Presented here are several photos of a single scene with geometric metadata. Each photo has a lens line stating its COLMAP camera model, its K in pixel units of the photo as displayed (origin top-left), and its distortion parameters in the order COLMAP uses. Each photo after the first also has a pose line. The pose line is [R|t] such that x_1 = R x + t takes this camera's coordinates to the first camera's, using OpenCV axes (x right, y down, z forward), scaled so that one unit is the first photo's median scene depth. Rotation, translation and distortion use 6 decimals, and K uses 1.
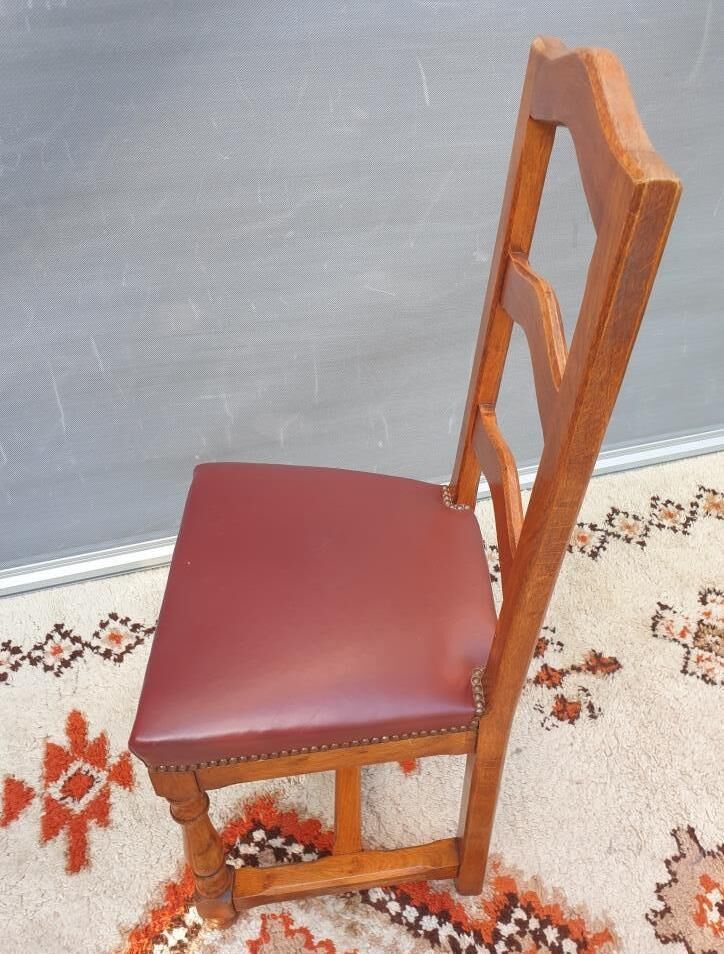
lens RADIAL K [[806.5, 0, 382.4], [0, 806.5, 477.2], [0, 0, 1]] dist [-0.012191, 0.072438]
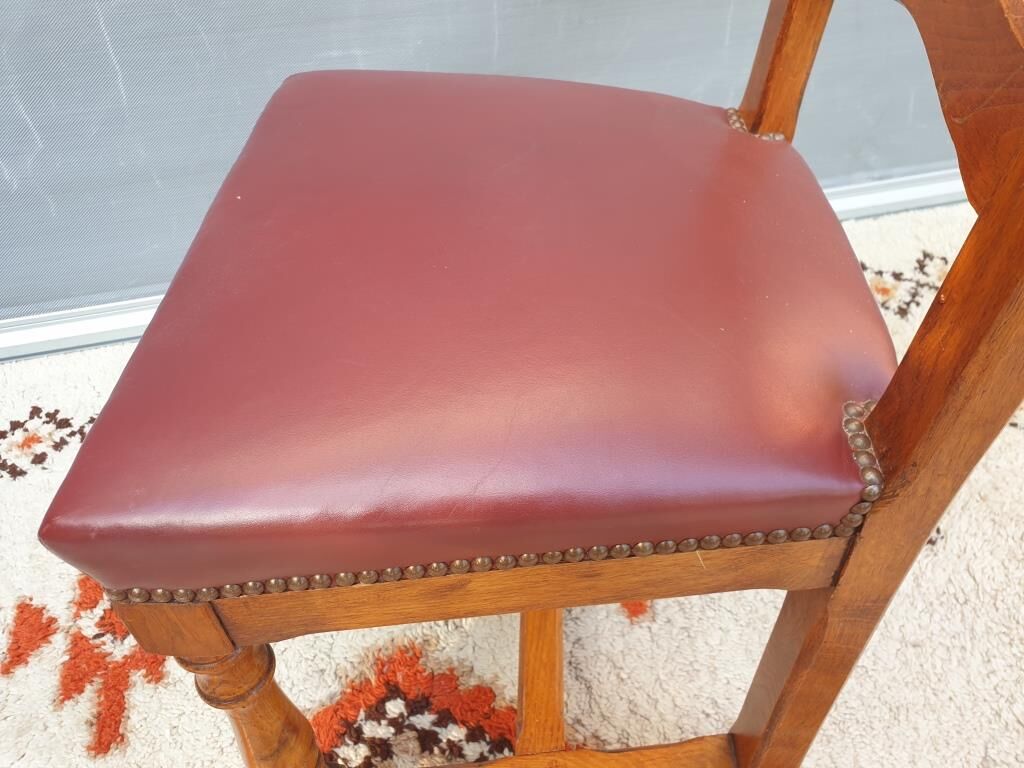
lens RADIAL K [[796.3, 0, 517.4], [0, 796.3, 369.2], [0, 0, 1]] dist [-0.003704, 0.028080]
pose [[0.998304, 0.021073, -0.054277, -0.031298], [-0.017910, 0.998149, 0.058117, 0.145614], [0.055401, -0.057047, 0.996833, 0.407265]]
